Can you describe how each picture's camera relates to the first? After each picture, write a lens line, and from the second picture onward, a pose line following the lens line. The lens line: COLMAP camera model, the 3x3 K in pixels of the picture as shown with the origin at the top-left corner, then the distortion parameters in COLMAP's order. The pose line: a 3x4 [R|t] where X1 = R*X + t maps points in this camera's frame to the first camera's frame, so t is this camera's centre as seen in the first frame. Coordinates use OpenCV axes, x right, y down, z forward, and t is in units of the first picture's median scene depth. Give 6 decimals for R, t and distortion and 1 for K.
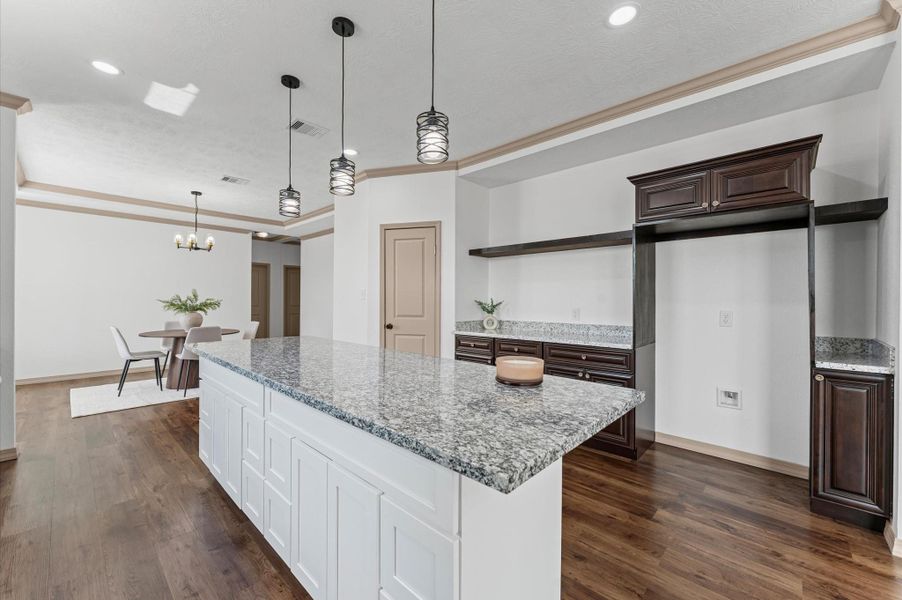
lens RADIAL K [[359.2, 0, 446.9], [0, 359.2, 300.8], [0, 0, 1]] dist [-0.000098, -0.000901]
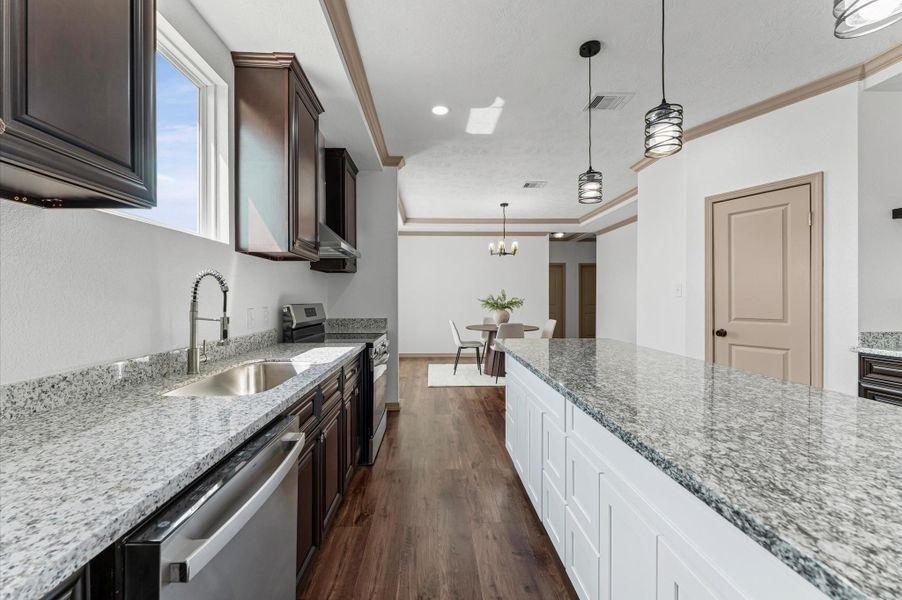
lens RADIAL K [[359.2, 0, 441.5], [0, 359.2, 301.9], [0, 0, 1]] dist [-0.000098, -0.000901]
pose [[0.705386, -0.001091, -0.708823, -0.043707], [0.005553, 0.999977, 0.003988, 0.001065], [0.708802, -0.006749, 0.705375, 0.074494]]
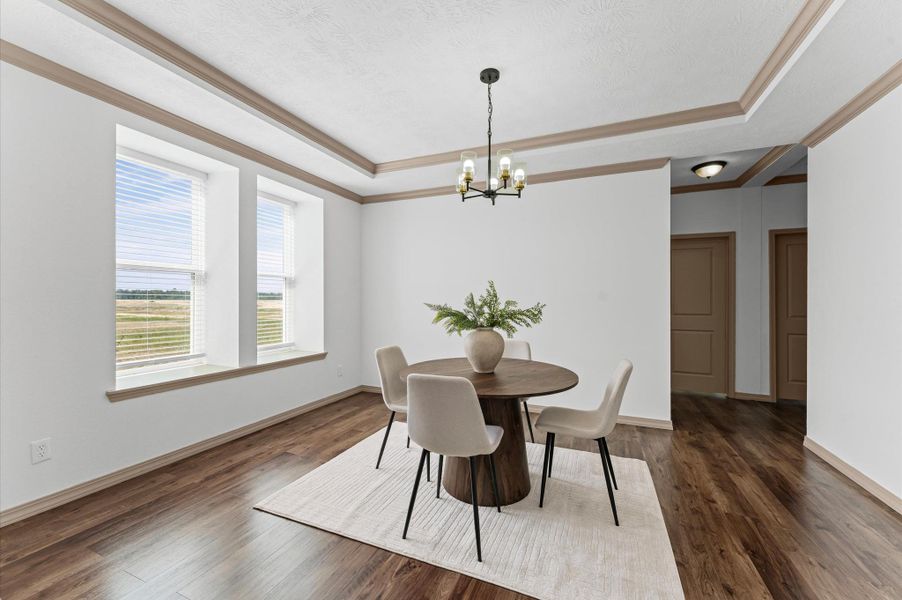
lens RADIAL K [[359.2, 0, 452.1], [0, 359.2, 298.3], [0, 0, 1]] dist [-0.000098, -0.000901]
pose [[0.352872, -0.011984, -0.935595, -0.356247], [-0.007567, 0.999849, -0.015662, -0.003133], [0.935641, 0.012607, 0.352728, 1.005556]]
